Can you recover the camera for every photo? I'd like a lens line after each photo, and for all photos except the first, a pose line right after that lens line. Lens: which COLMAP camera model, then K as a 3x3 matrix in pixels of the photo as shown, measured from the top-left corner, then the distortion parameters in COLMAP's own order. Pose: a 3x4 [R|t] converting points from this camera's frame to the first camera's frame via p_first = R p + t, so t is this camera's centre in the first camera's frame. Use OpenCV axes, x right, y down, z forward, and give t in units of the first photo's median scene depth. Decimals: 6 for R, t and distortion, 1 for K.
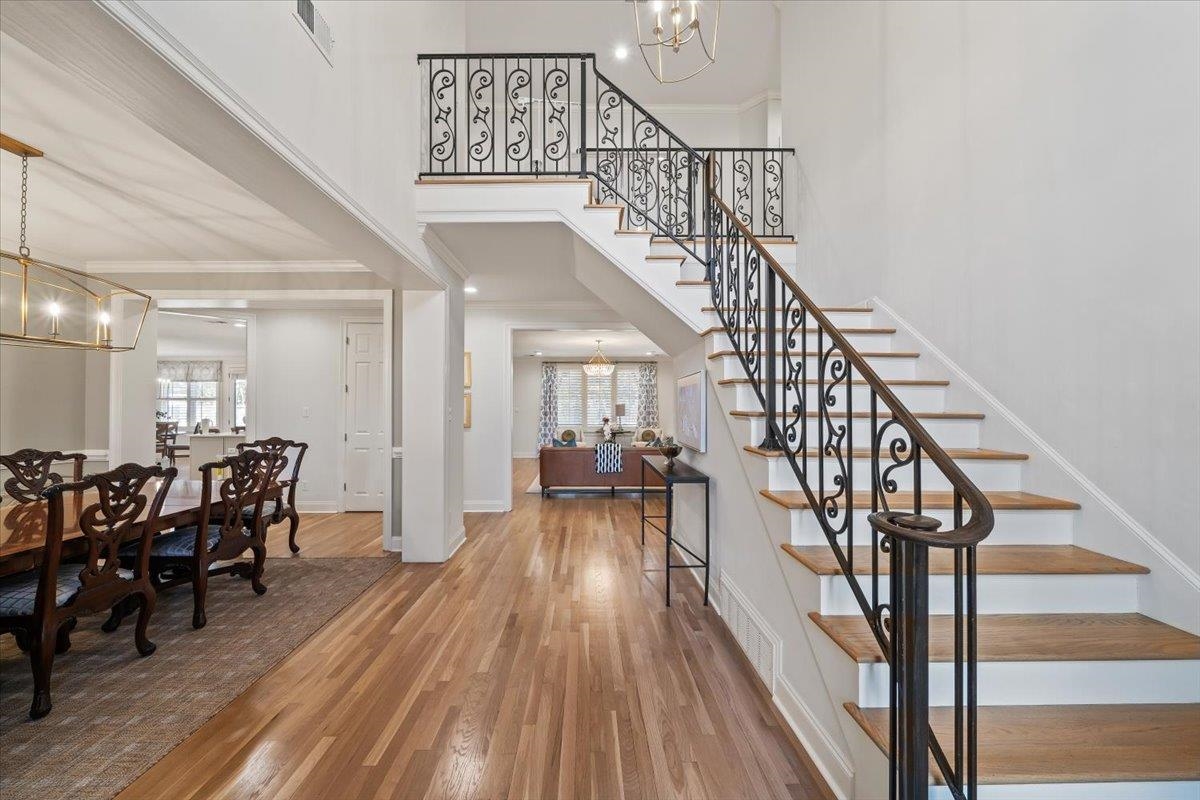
lens RADIAL K [[442.5, 0, 597.6], [0, 442.5, 404.1], [0, 0, 1]] dist [-0.001538, -0.000703]
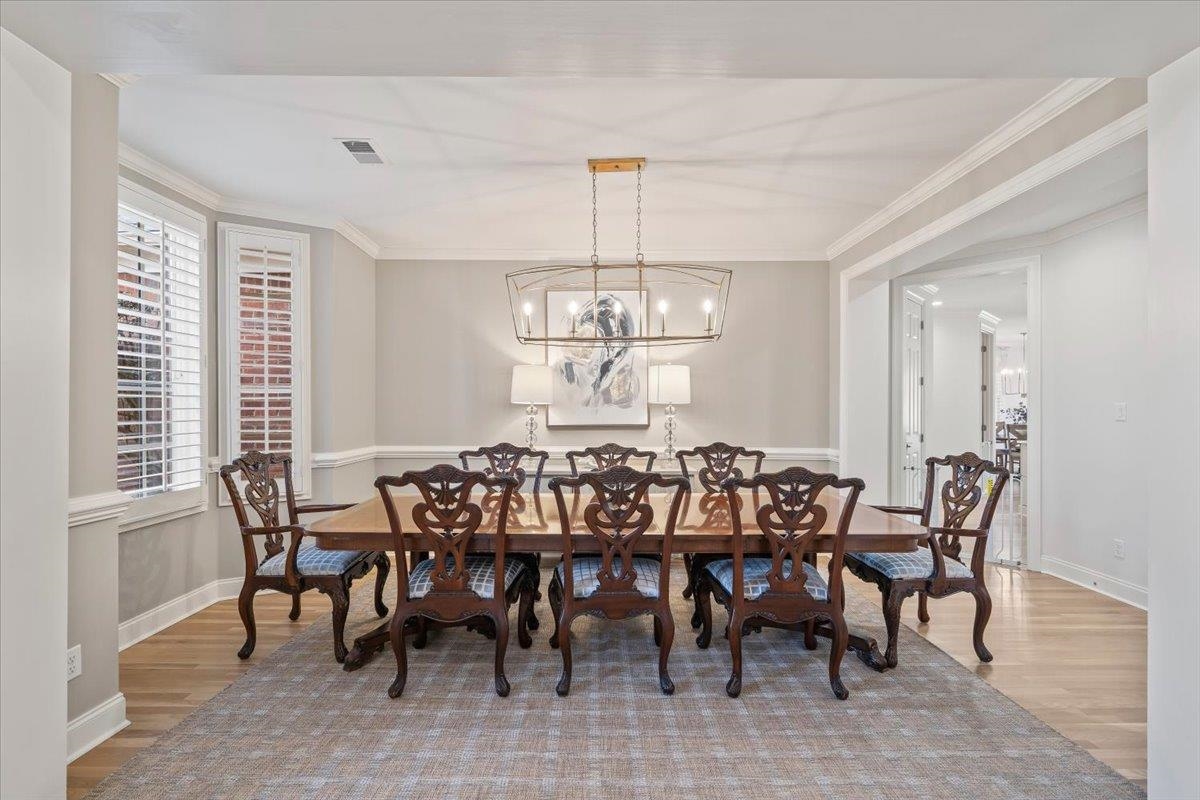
lens RADIAL K [[541.6, 0, 597.2], [0, 541.6, 408.1], [0, 0, 1]] dist [0.012447, 0.000097]
pose [[-0.017349, 0.012629, -0.999770, 0.022946], [0.008522, 0.999886, 0.012483, 0.001875], [0.999813, -0.008303, -0.017454, 0.693749]]
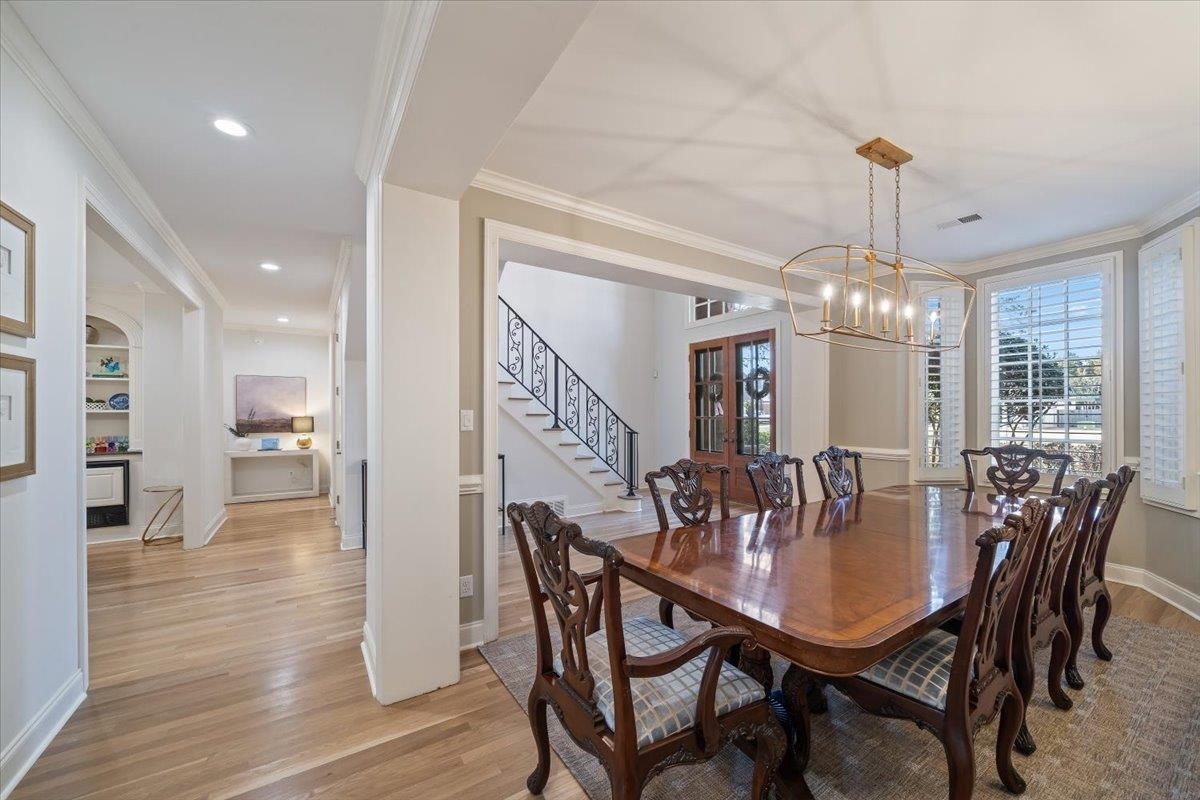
lens RADIAL K [[442.5, 0, 592.8], [0, 442.5, 421.3], [0, 0, 1]] dist [-0.001538, -0.000703]
pose [[-0.525279, 0.001807, 0.850928, -1.372327], [-0.002528, 0.999990, -0.003684, 0.034964], [-0.850926, -0.004086, -0.525269, 1.546725]]
